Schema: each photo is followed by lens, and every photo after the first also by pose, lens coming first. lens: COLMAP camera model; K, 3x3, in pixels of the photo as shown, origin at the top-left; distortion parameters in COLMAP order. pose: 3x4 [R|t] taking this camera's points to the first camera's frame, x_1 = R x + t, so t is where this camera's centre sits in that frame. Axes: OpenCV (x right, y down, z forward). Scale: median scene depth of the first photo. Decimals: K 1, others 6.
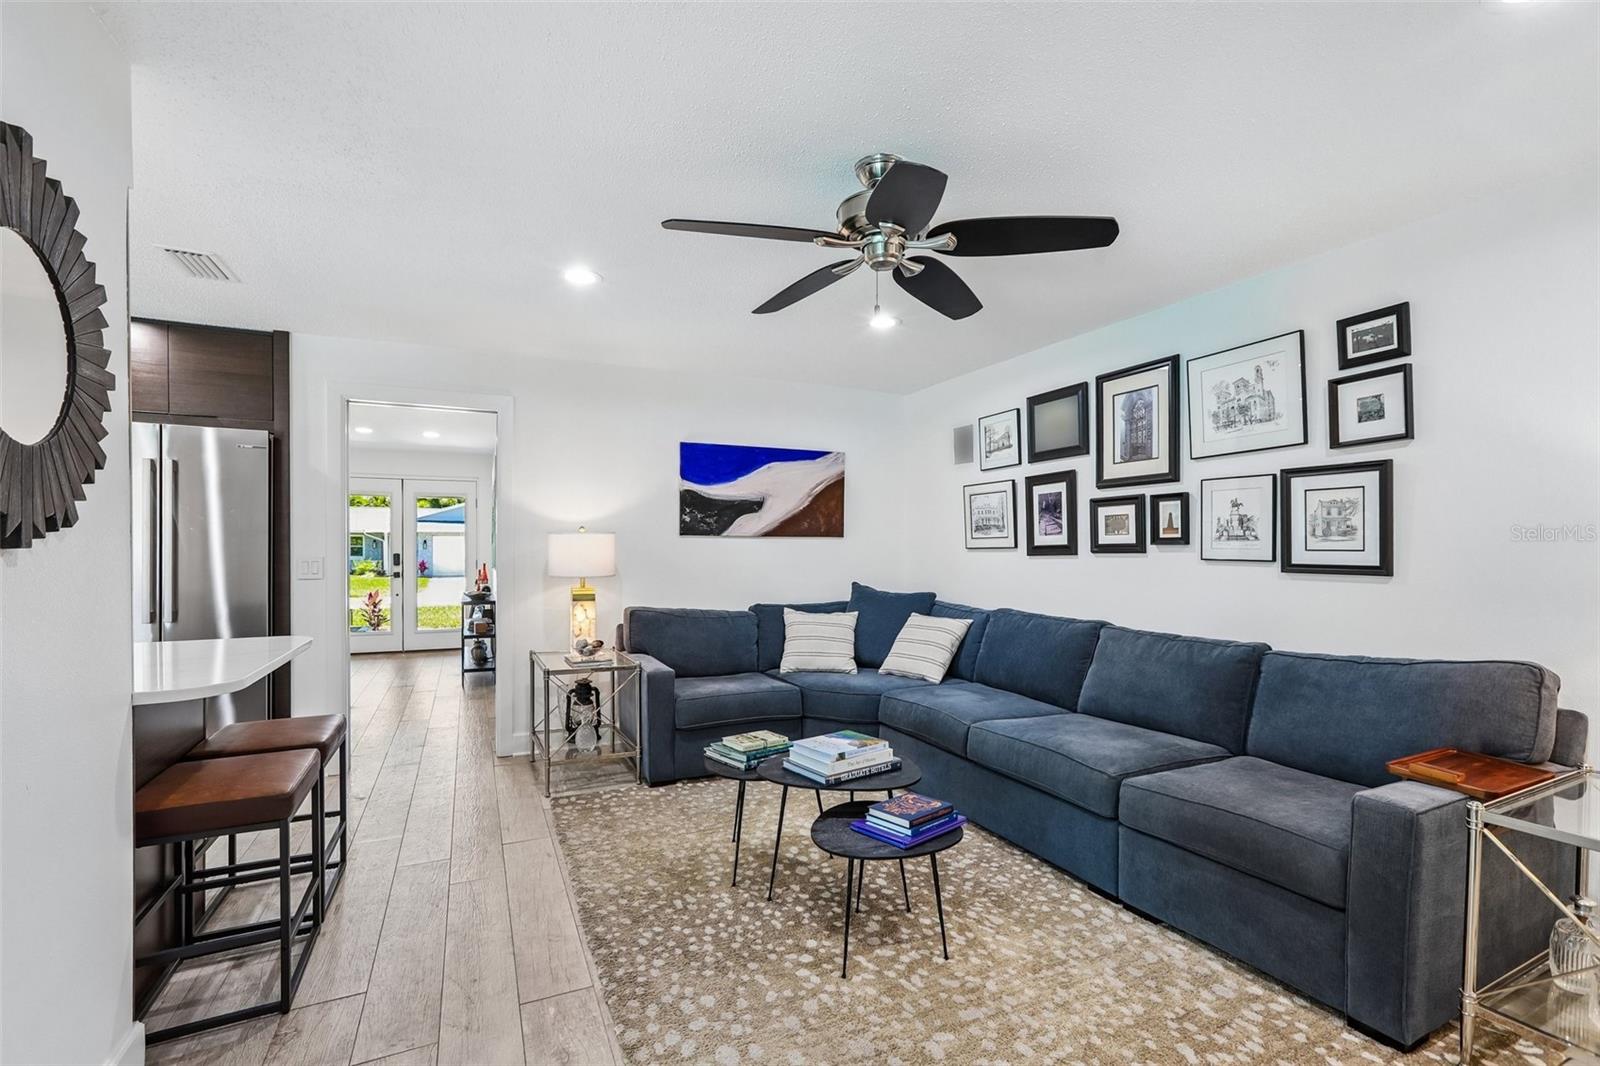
lens RADIAL K [[751.3, 0, 809.4], [0, 751.3, 563.0], [0, 0, 1]] dist [-0.041075, 0.023767]
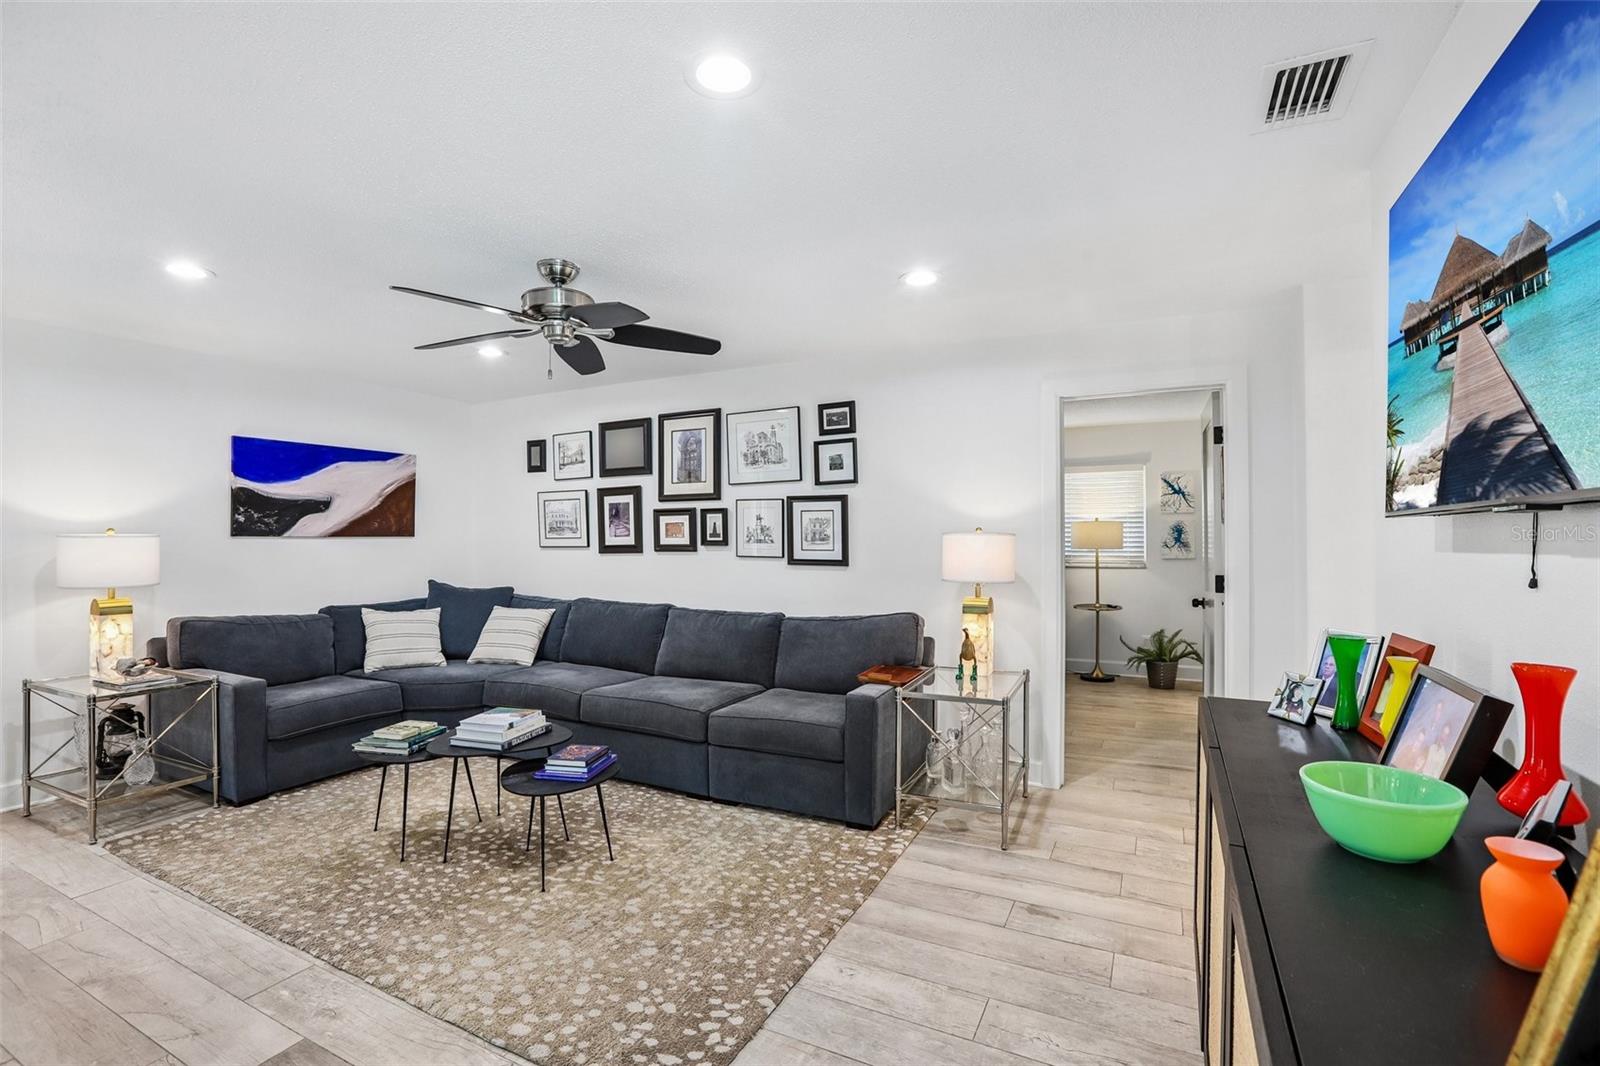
lens RADIAL K [[732.3, 0, 796.5], [0, 732.3, 537.2], [0, 0, 1]] dist [-0.051334, 0.017013]
pose [[0.791951, -0.003830, 0.610572, -0.213923], [0.014574, 0.999814, -0.012632, -0.020018], [-0.610410, 0.018903, 0.791860, -0.156739]]
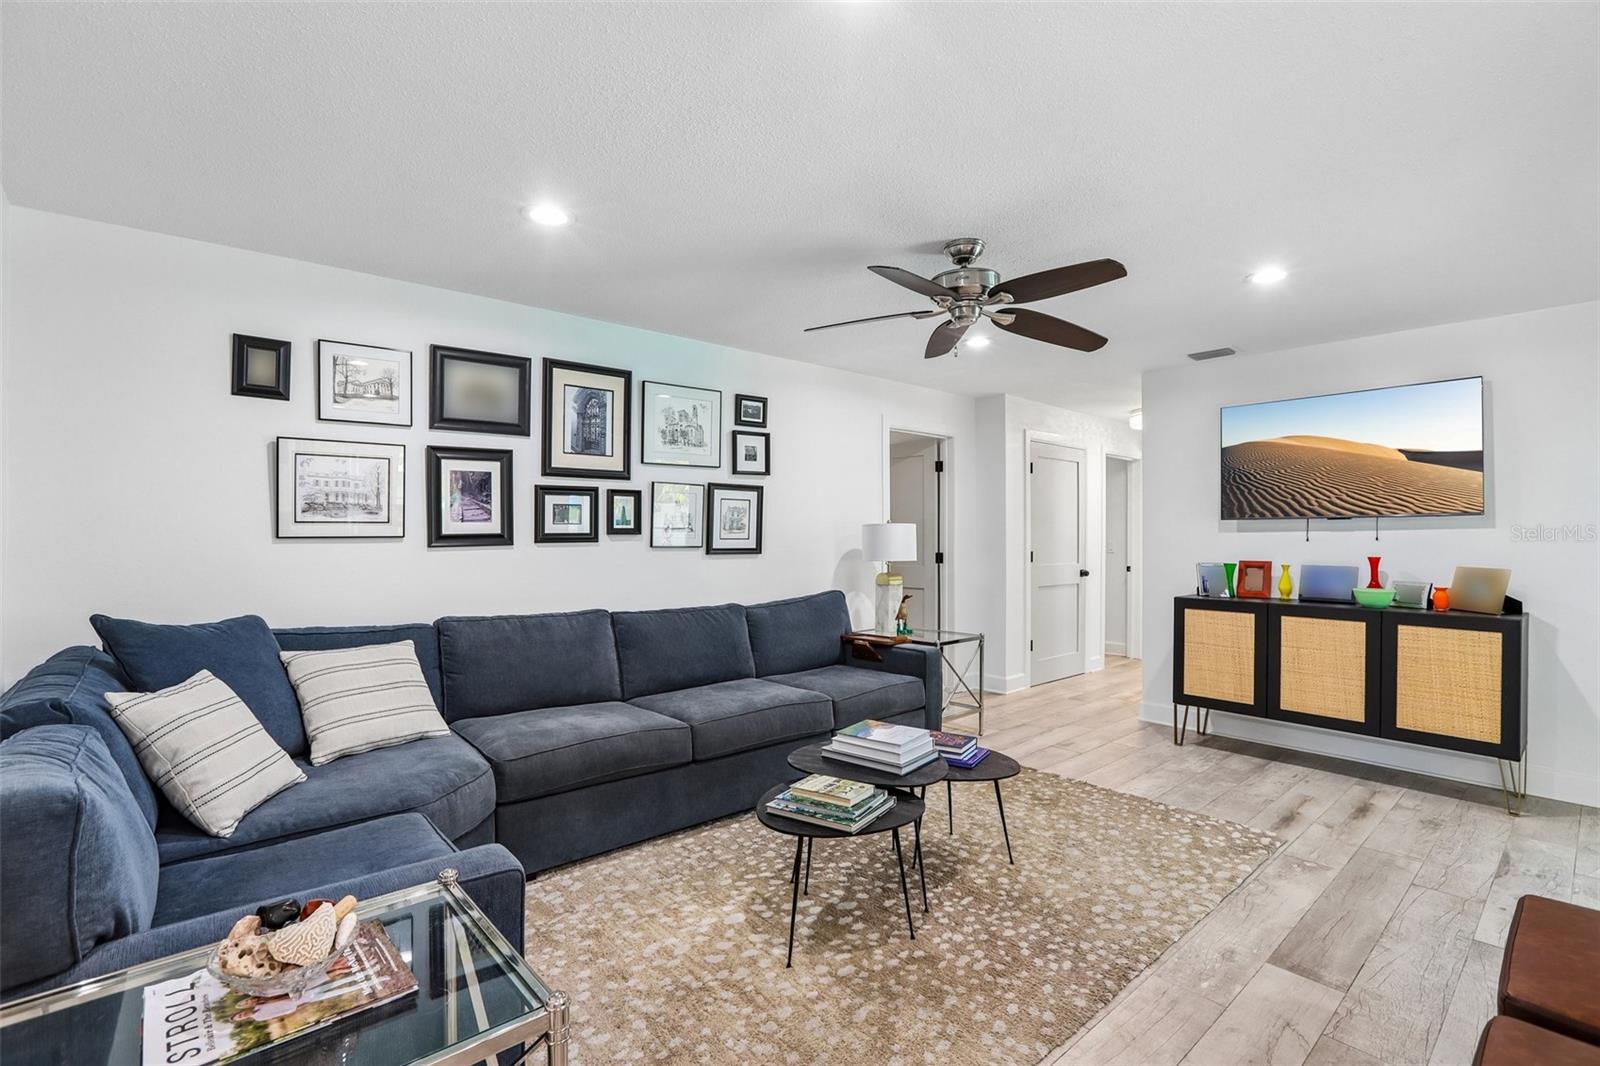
lens RADIAL K [[732.3, 0, 796.5], [0, 732.3, 537.2], [0, 0, 1]] dist [-0.051334, 0.017013]
pose [[-0.272144, -0.005884, 0.962239, -0.643763], [0.014679, 0.999840, 0.010266, -0.027101], [-0.962145, 0.016918, -0.272014, 1.015373]]
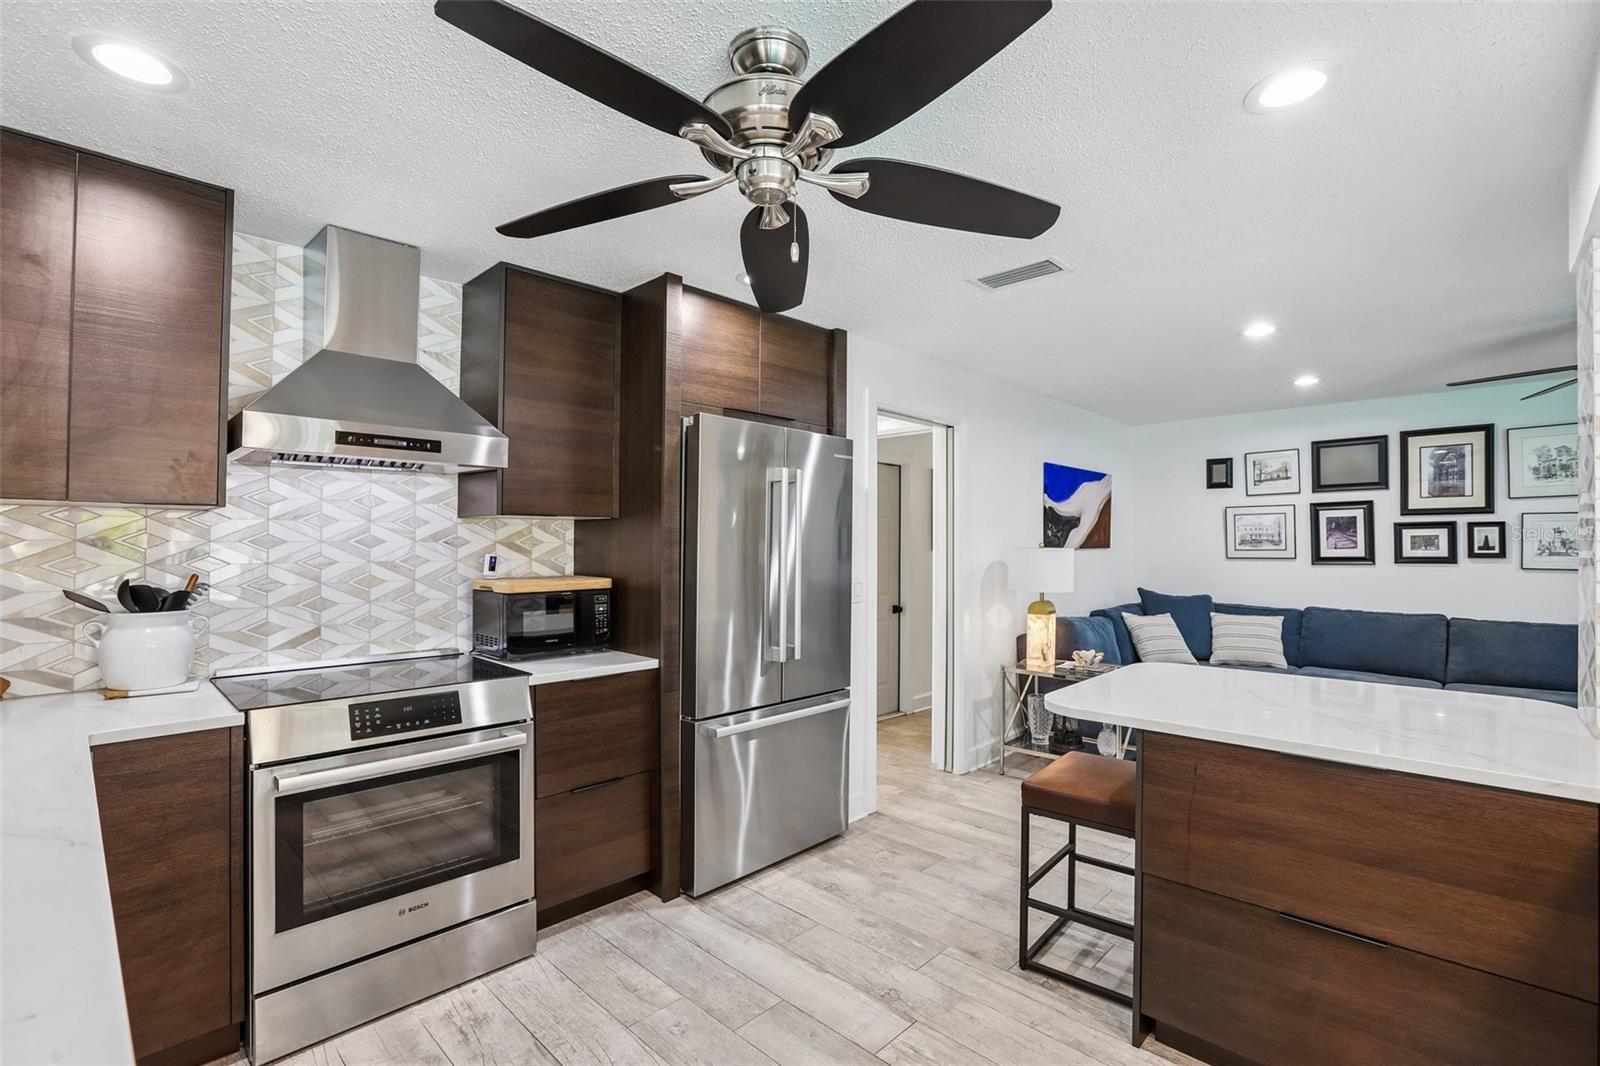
lens RADIAL K [[732.3, 0, 796.5], [0, 732.3, 537.2], [0, 0, 1]] dist [-0.051334, 0.017013]
pose [[0.938783, 0.004376, 0.344480, -1.158513], [0.006256, 0.999538, -0.029747, -0.031302], [-0.344451, 0.030081, 0.938322, 0.188263]]
